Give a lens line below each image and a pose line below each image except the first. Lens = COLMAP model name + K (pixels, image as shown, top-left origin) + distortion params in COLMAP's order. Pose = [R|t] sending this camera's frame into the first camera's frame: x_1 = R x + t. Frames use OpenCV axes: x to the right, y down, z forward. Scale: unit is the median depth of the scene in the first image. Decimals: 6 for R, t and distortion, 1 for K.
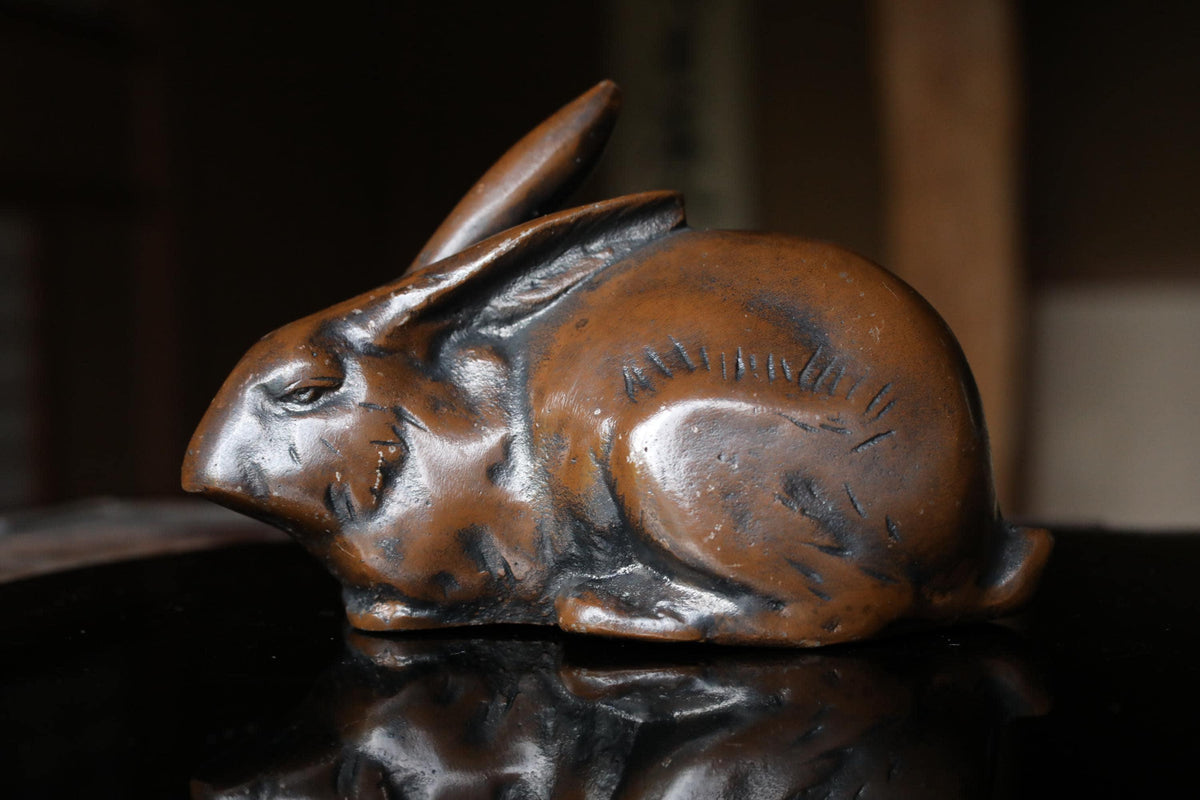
lens RADIAL K [[1975.7, 0, 600.0], [0, 1975.7, 400.0], [0, 0, 1]] dist [-0.001345, 0.187209]
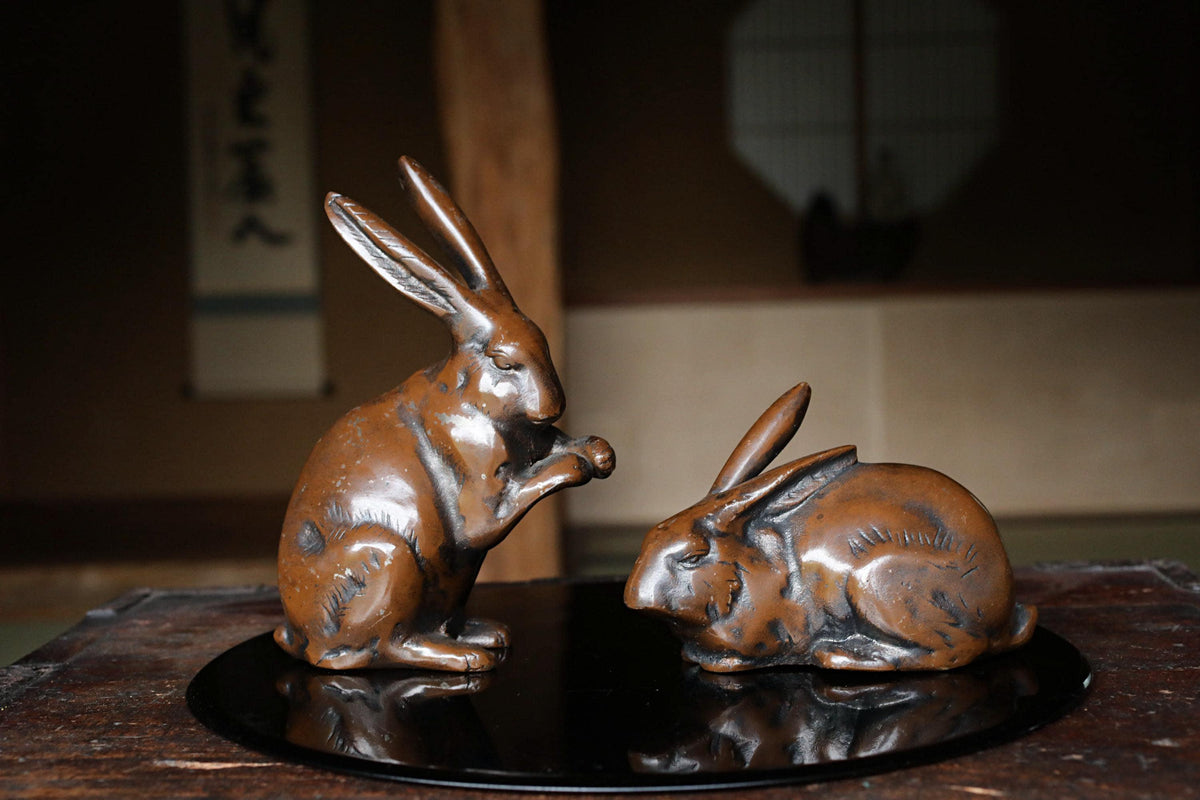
lens RADIAL K [[1927.1, 0, 600.0], [0, 1927.1, 400.0], [0, 0, 1]] dist [-0.010747, 0.247021]
pose [[0.979304, -0.030404, 0.200096, -0.634925], [0.025669, 0.999327, 0.026217, -0.220063], [-0.200759, -0.020538, 0.979425, -0.912729]]
